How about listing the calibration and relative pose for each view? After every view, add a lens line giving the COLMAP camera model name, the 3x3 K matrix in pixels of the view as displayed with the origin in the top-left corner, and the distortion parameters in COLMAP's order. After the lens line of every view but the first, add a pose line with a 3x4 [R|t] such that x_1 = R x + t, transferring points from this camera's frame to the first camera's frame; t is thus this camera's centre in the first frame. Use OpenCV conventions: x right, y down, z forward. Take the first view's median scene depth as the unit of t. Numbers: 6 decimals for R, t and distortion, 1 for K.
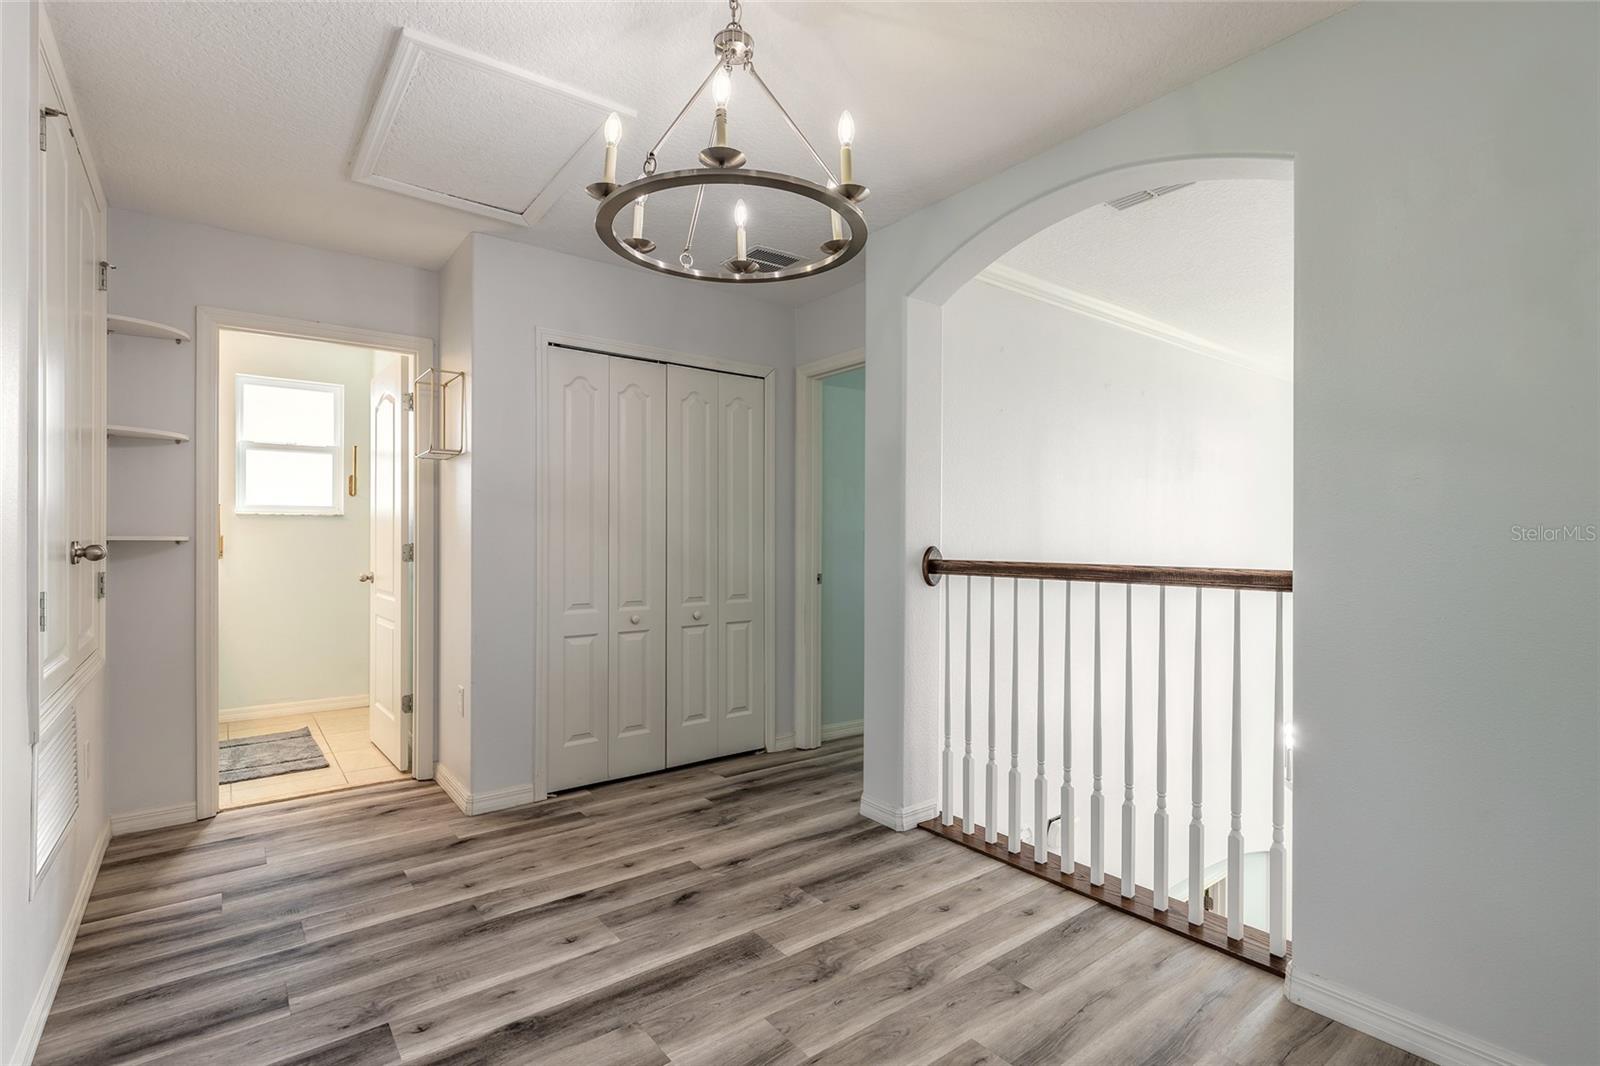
lens RADIAL K [[754.4, 0, 796.2], [0, 754.4, 538.2], [0, 0, 1]] dist [0.002575, -0.000376]
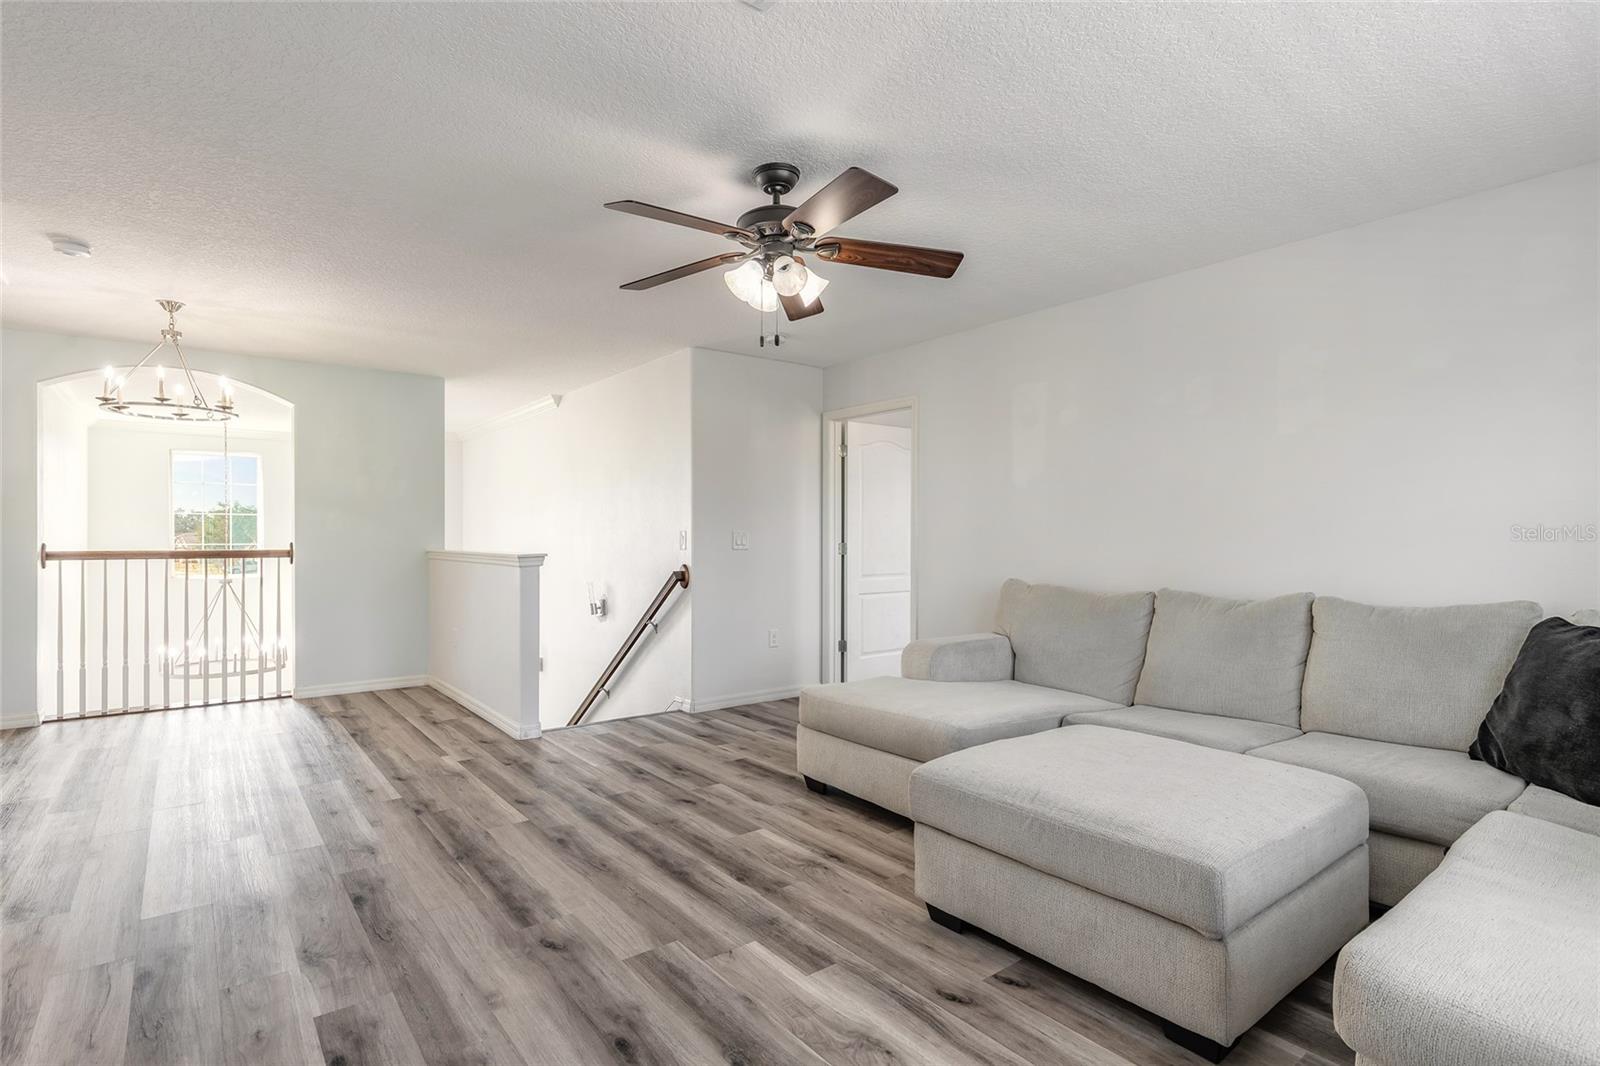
lens RADIAL K [[754.4, 0, 799.4], [0, 754.4, 533.2], [0, 0, 1]] dist [0.002575, -0.000376]
pose [[-0.021667, -0.002459, 0.999762, -1.485787], [0.005651, 0.999981, 0.002582, -0.005662], [-0.999749, 0.005706, -0.021653, -0.567652]]
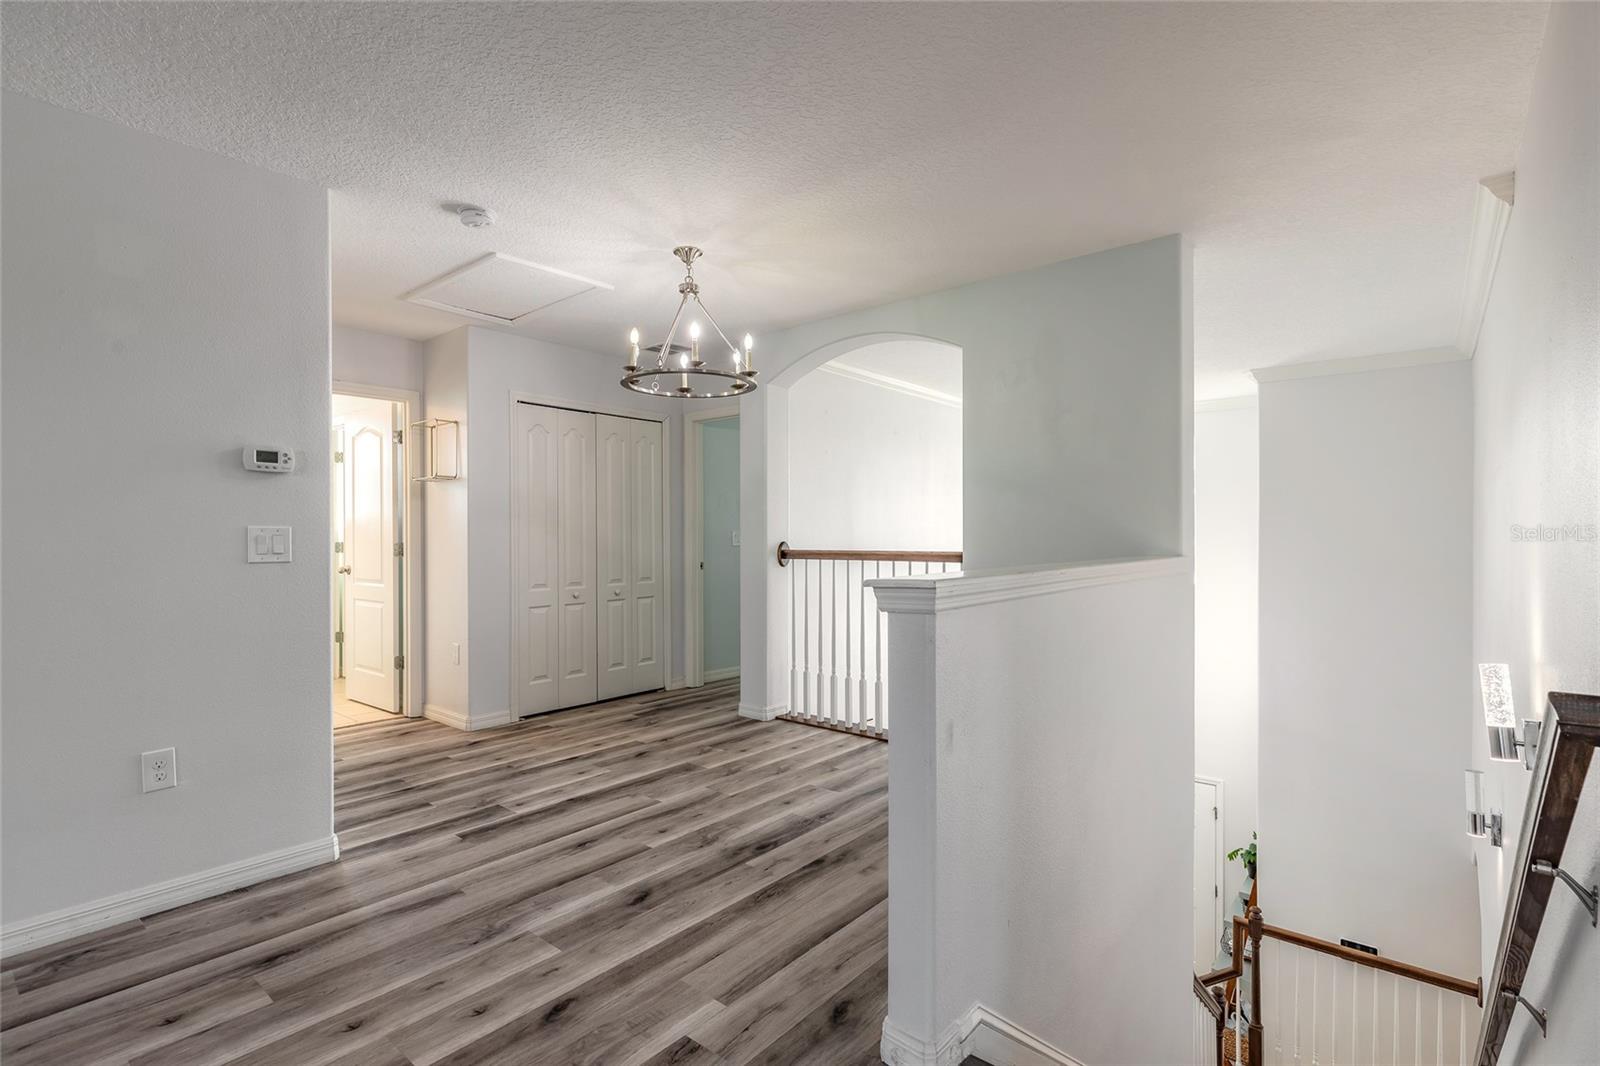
lens RADIAL K [[754.4, 0, 798.9], [0, 754.4, 540.7], [0, 0, 1]] dist [0.002575, -0.000376]
pose [[0.976462, -0.007627, 0.215555, -0.140018], [0.006202, 0.999954, 0.007284, -0.002537], [-0.215601, -0.005776, 0.976465, -0.597522]]
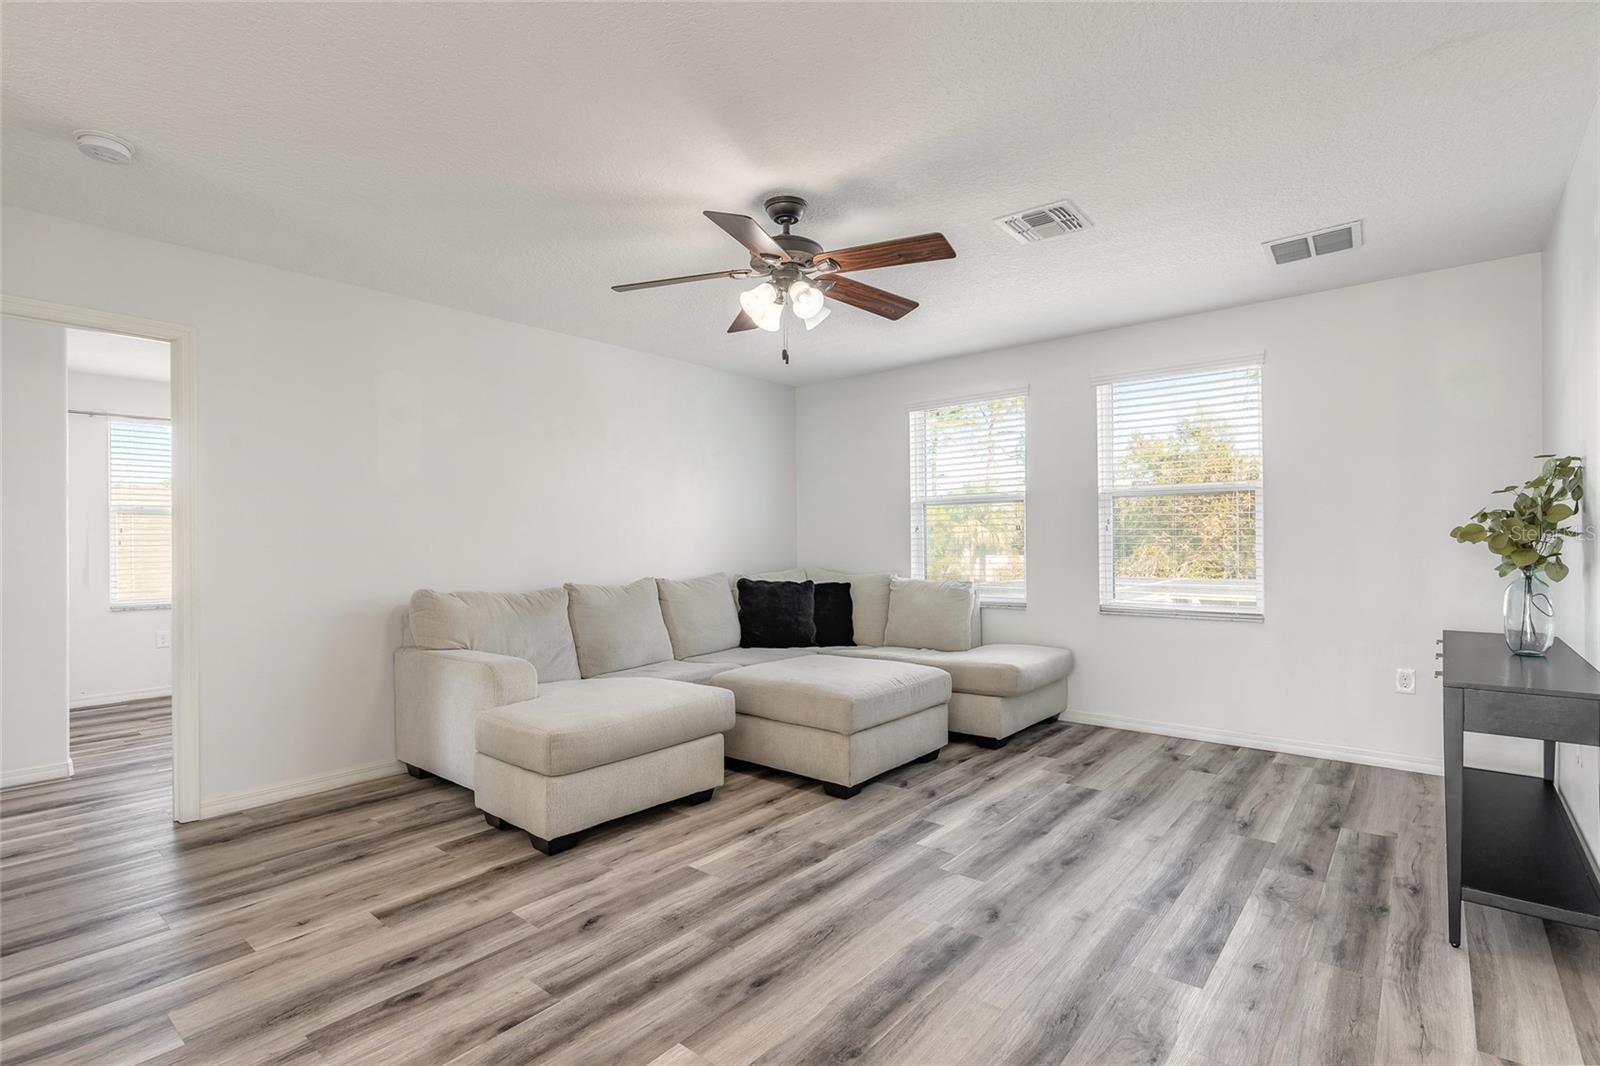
lens RADIAL K [[754.4, 0, 807.3], [0, 754.4, 537.9], [0, 0, 1]] dist [0.002575, -0.000376]
pose [[-0.975528, -0.004240, -0.219832, -0.350018], [-0.003483, 0.999987, -0.003832, 0.015878], [0.219846, -0.002973, -0.975530, 0.404775]]
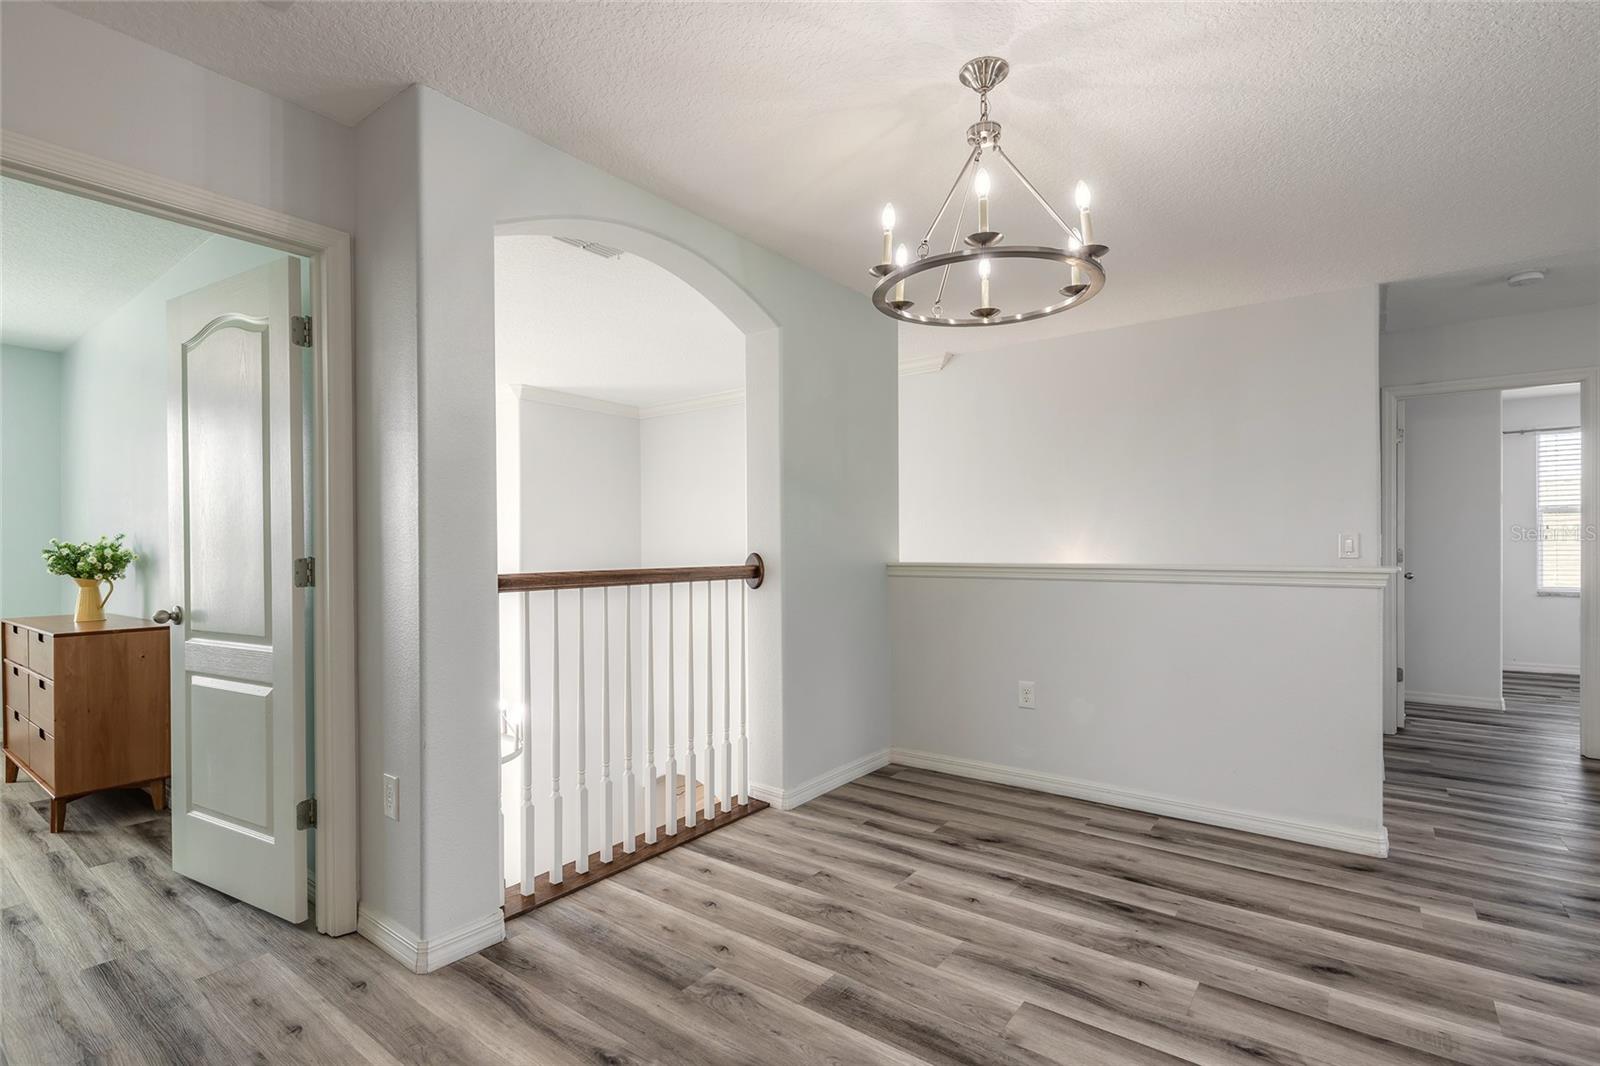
lens RADIAL K [[754.4, 0, 803.1], [0, 754.4, 546.7], [0, 0, 1]] dist [0.002575, -0.000376]
pose [[-0.267982, -0.003887, 0.963416, -0.701316], [0.000519, 0.999991, 0.004179, -0.003556], [-0.963424, 0.001620, -0.267977, 0.968513]]
